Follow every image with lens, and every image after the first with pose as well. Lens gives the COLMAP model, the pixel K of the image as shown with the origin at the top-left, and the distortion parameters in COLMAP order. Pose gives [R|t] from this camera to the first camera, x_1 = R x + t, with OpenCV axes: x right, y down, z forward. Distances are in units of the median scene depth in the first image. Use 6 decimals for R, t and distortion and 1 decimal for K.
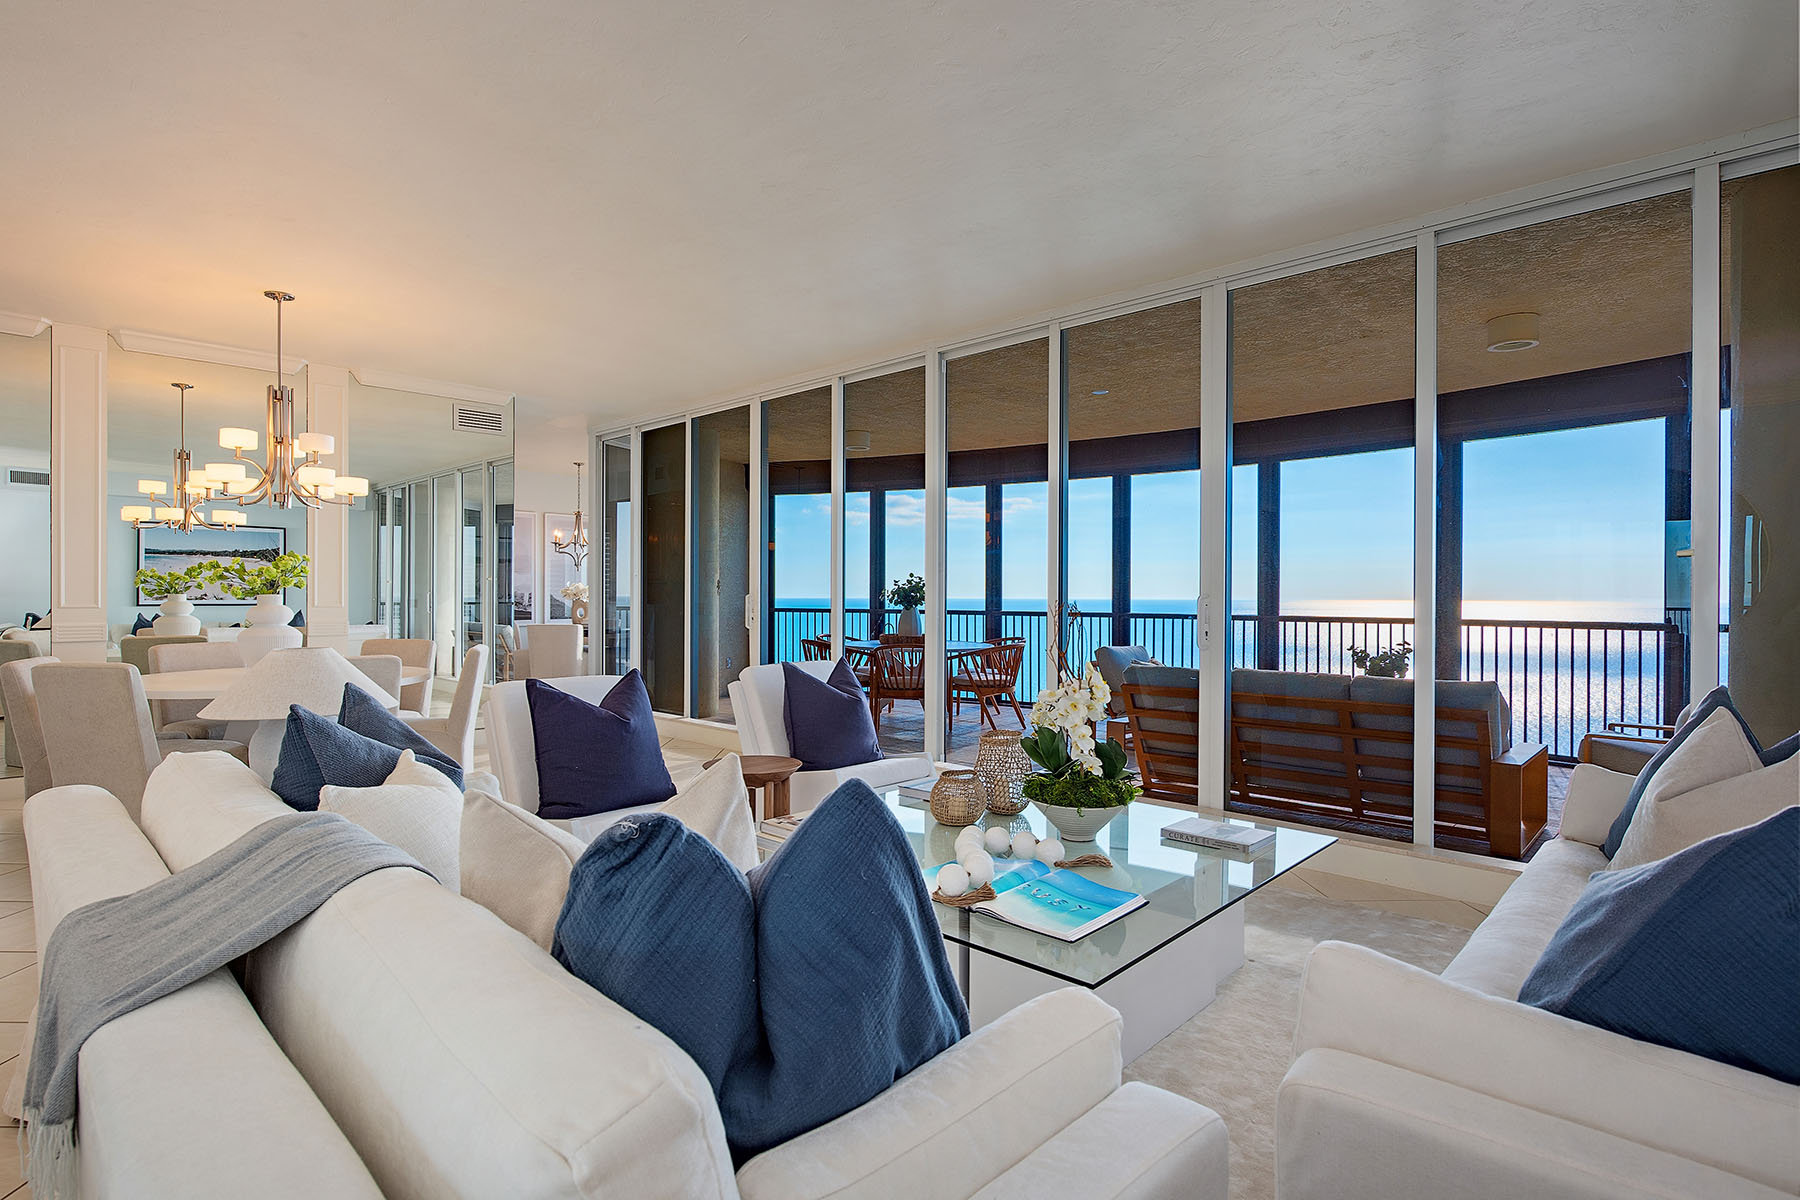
lens RADIAL K [[904.7, 0, 907.4], [0, 904.7, 603.7], [0, 0, 1]] dist [-0.012714, -0.000002]
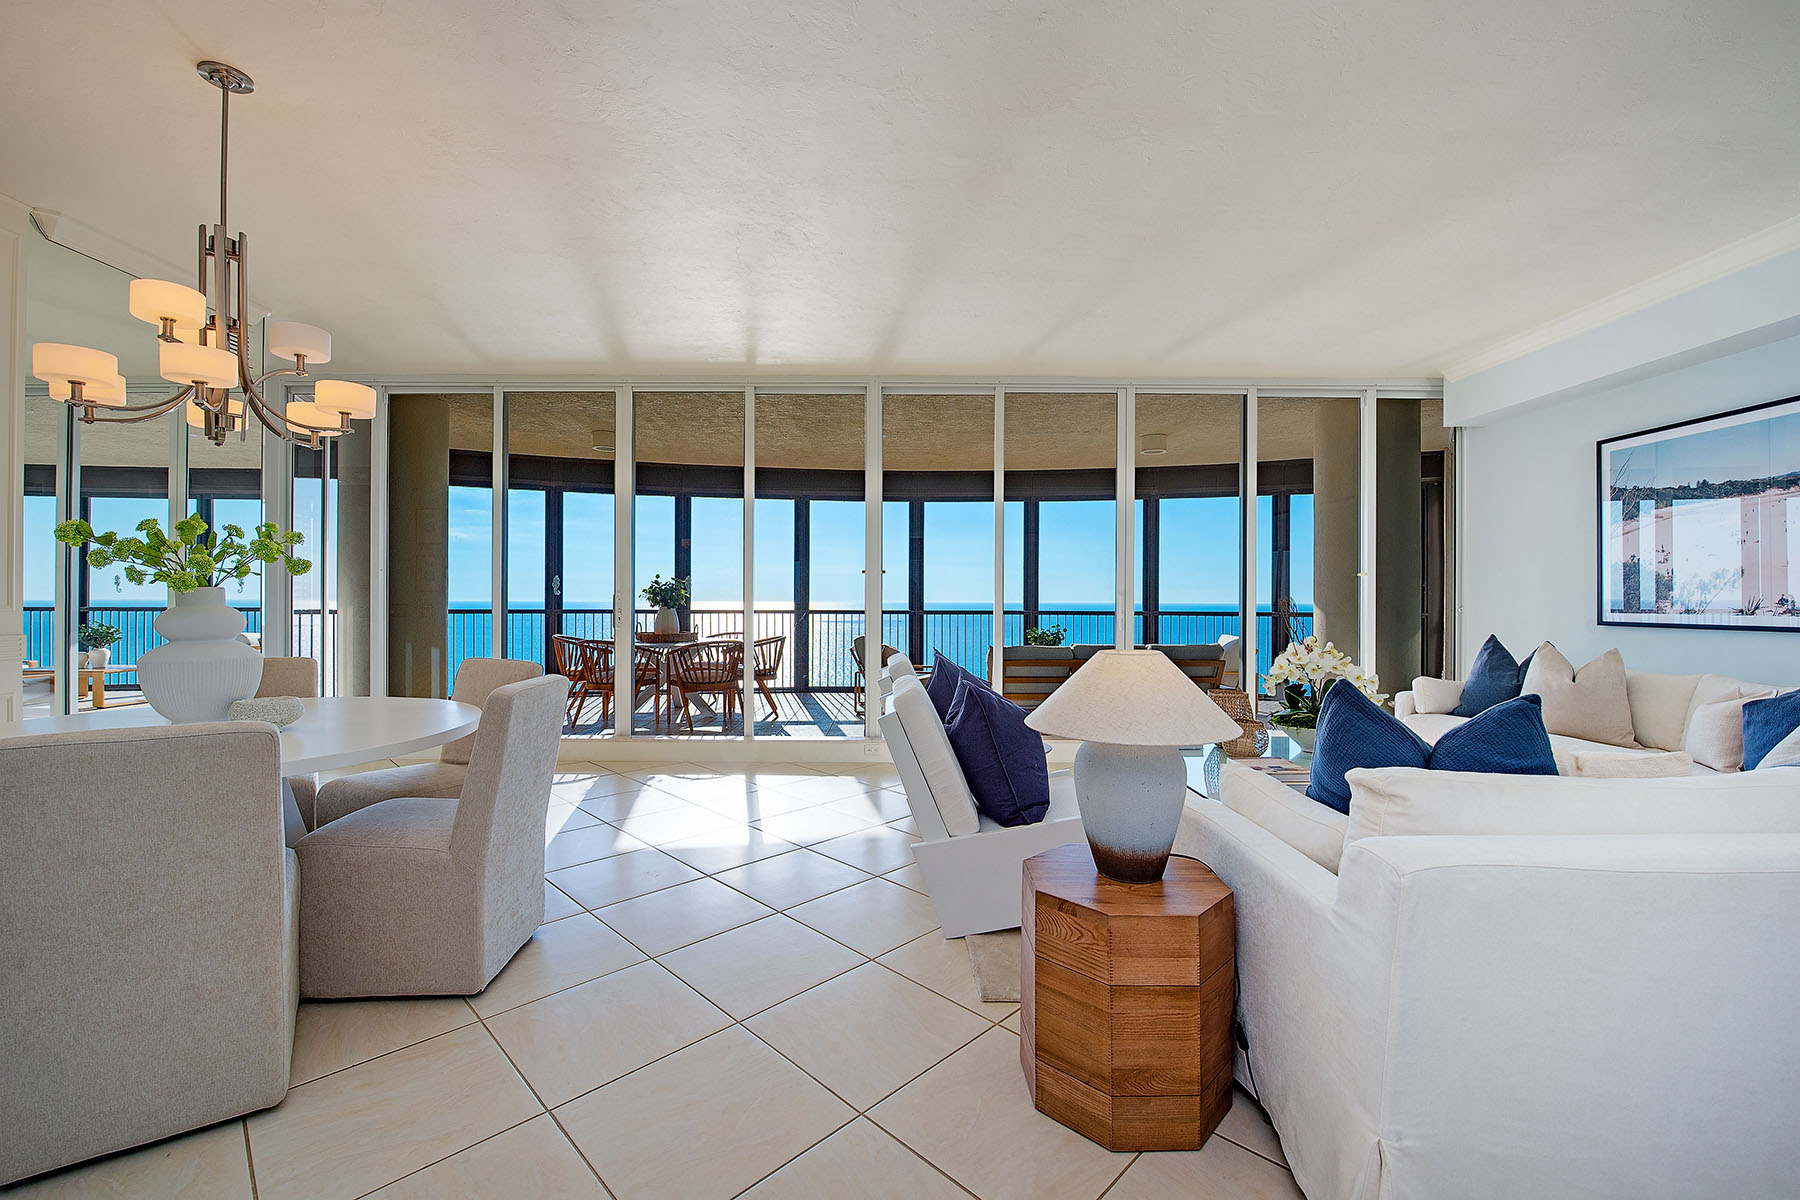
lens RADIAL K [[715.9, 0, 891.1], [0, 715.9, 595.1], [0, 0, 1]] dist [-0.001684, -0.000522]
pose [[0.769098, 0.000849, 0.639130, -0.361806], [0.004030, 0.999973, -0.006177, -0.004214], [-0.639118, 0.007326, 0.769074, 0.208341]]
